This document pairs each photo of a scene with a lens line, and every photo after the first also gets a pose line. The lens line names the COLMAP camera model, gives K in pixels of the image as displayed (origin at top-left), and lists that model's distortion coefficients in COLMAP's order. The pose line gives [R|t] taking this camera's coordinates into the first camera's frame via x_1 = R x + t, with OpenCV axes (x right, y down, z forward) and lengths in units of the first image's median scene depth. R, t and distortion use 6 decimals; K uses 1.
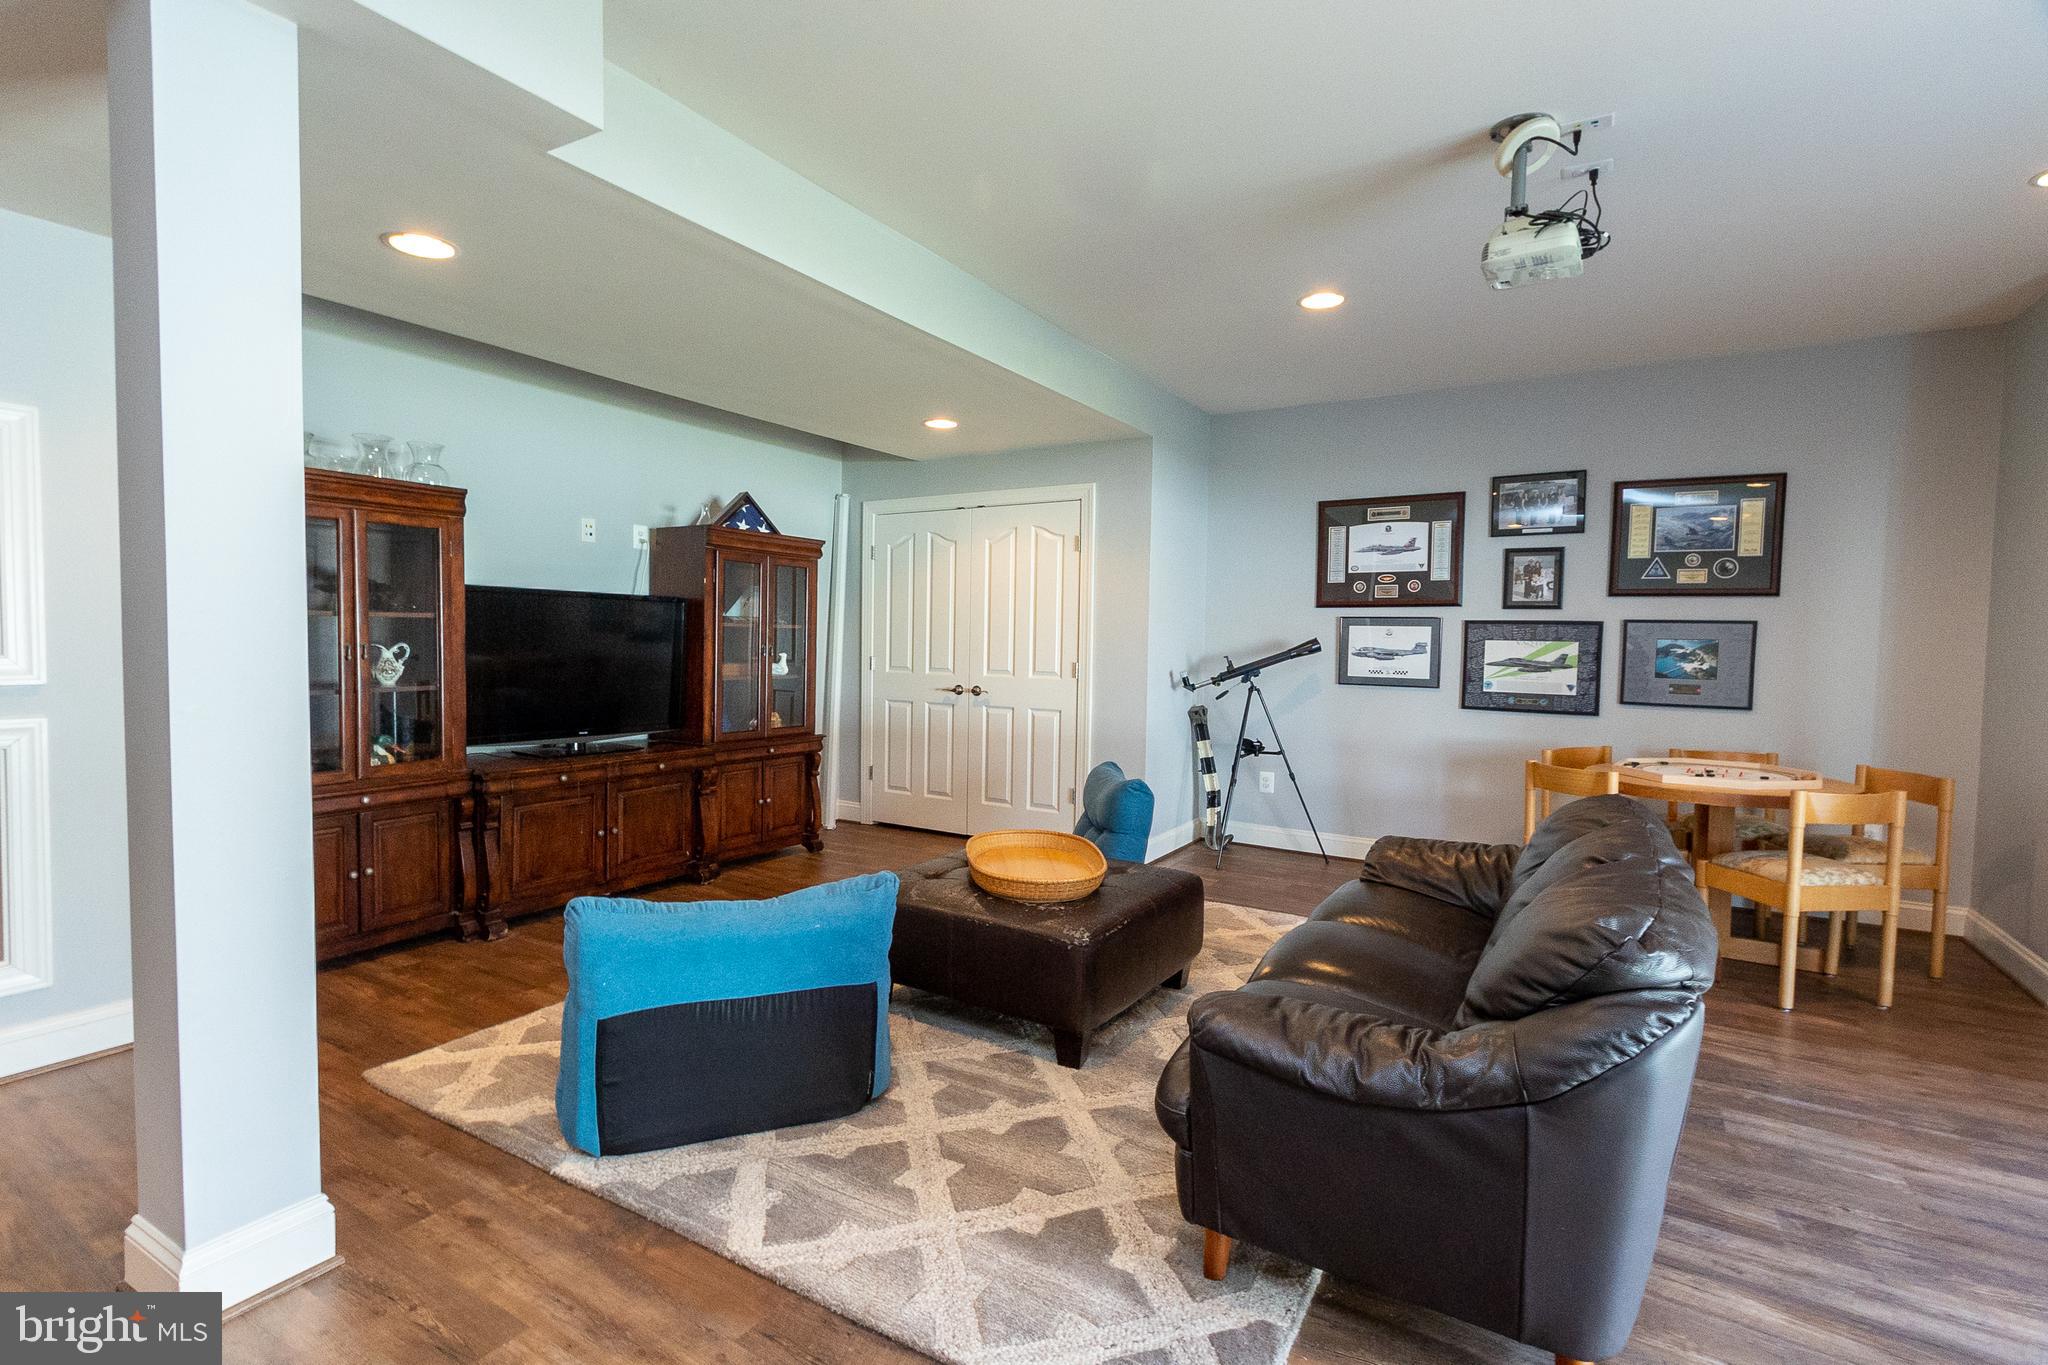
lens RADIAL K [[962.6, 0, 990.2], [0, 962.6, 679.9], [0, 0, 1]] dist [0.000270, 0.000192]
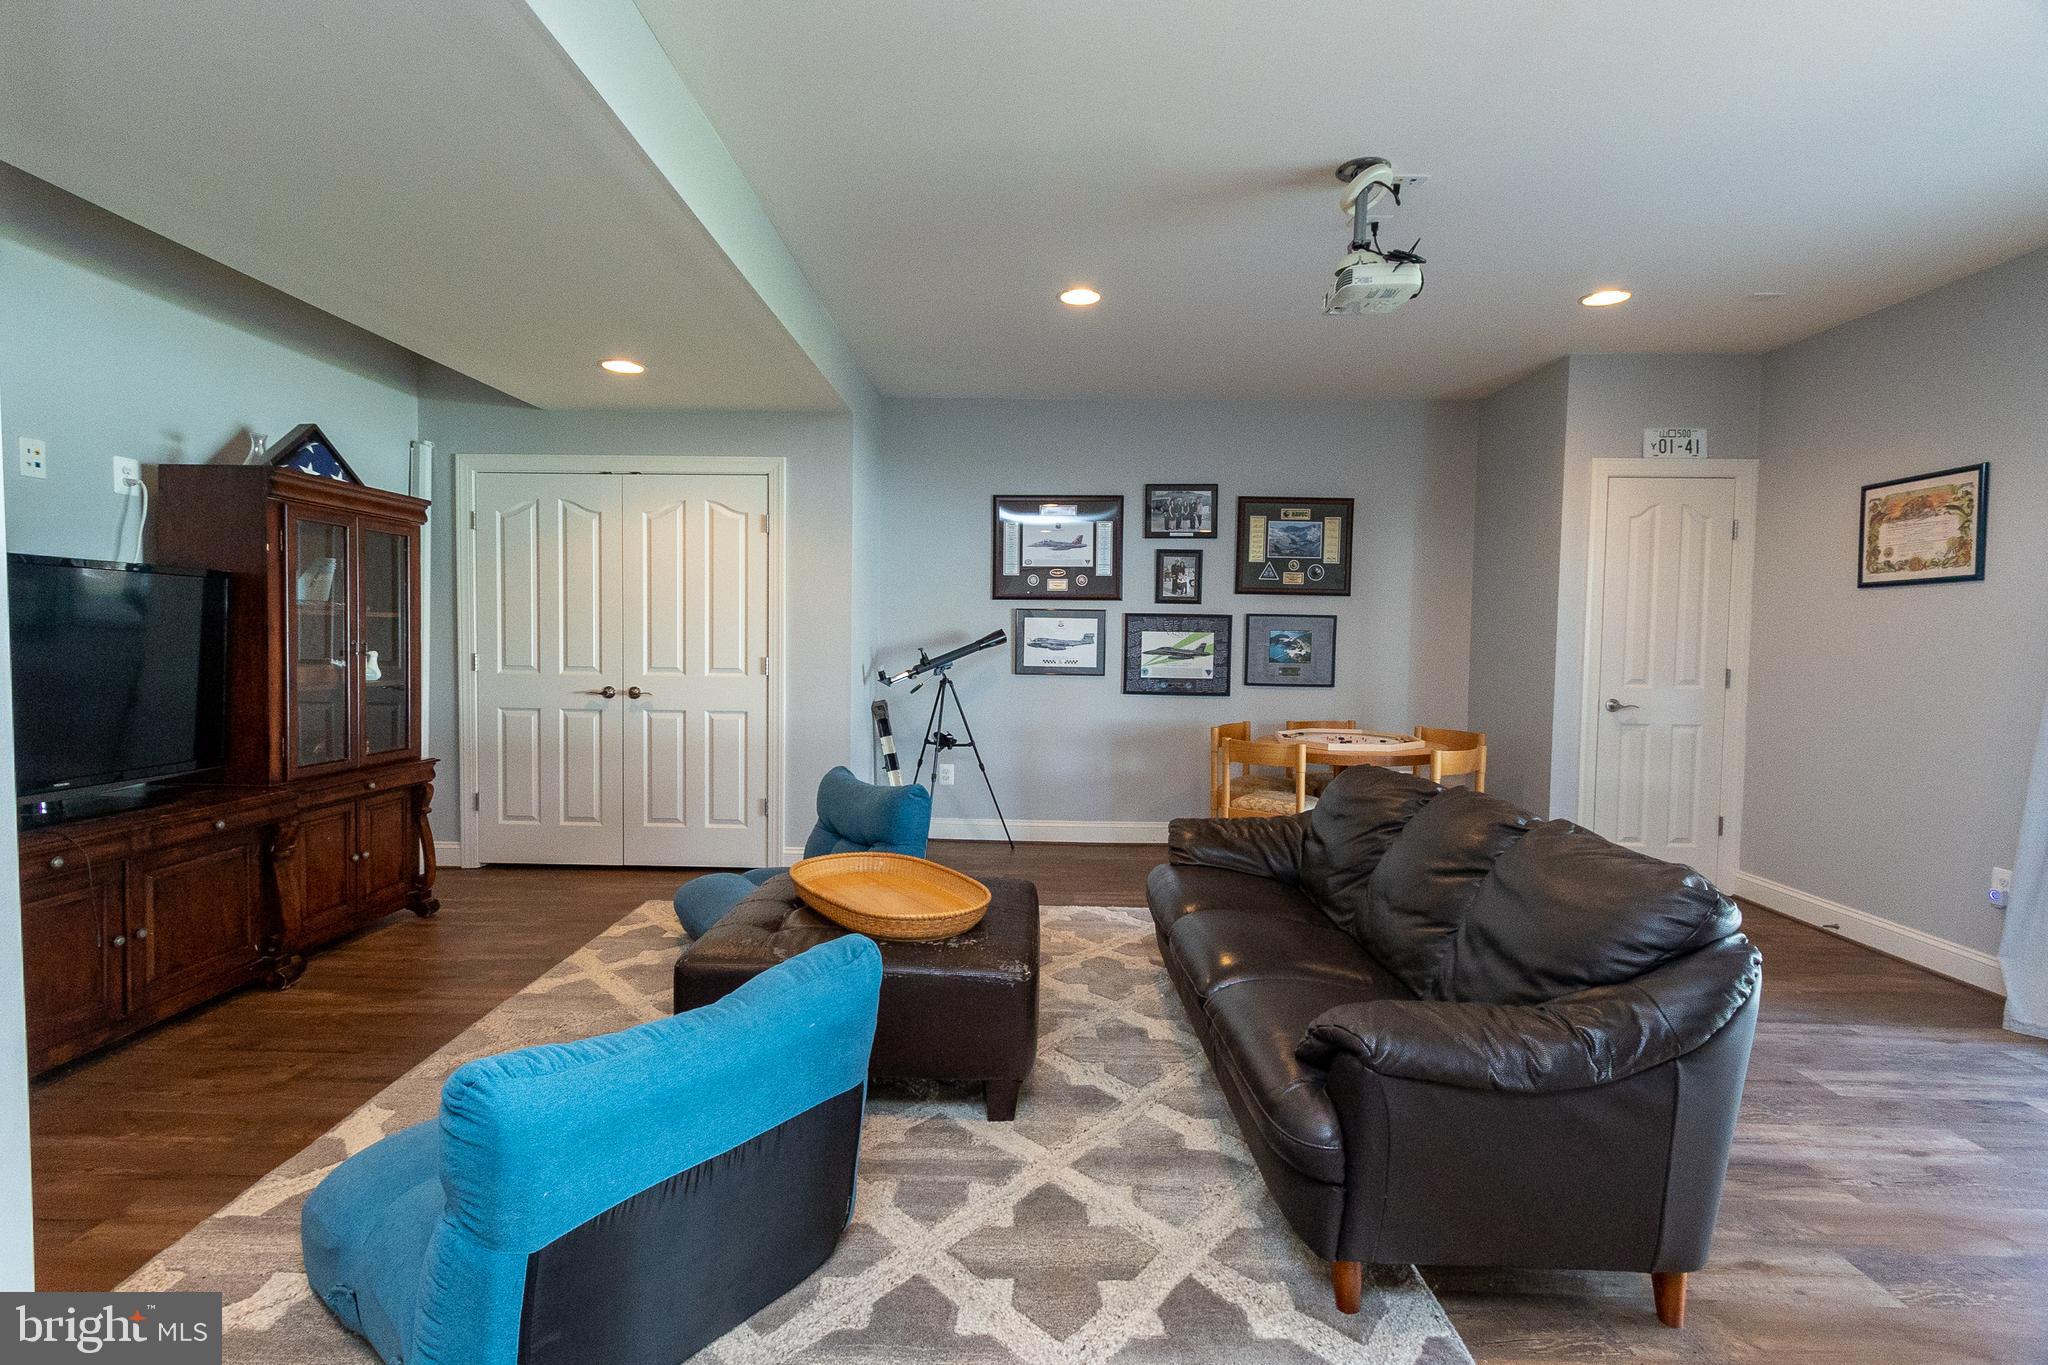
lens RADIAL K [[962.4, 0, 1005.5], [0, 962.4, 674.8], [0, 0, 1]] dist [0.003867, 0.000470]
pose [[0.855648, -0.025929, 0.516908, -0.196861], [0.022800, 0.999663, 0.012404, -0.008423], [-0.517056, 0.001172, 0.855951, 0.134671]]
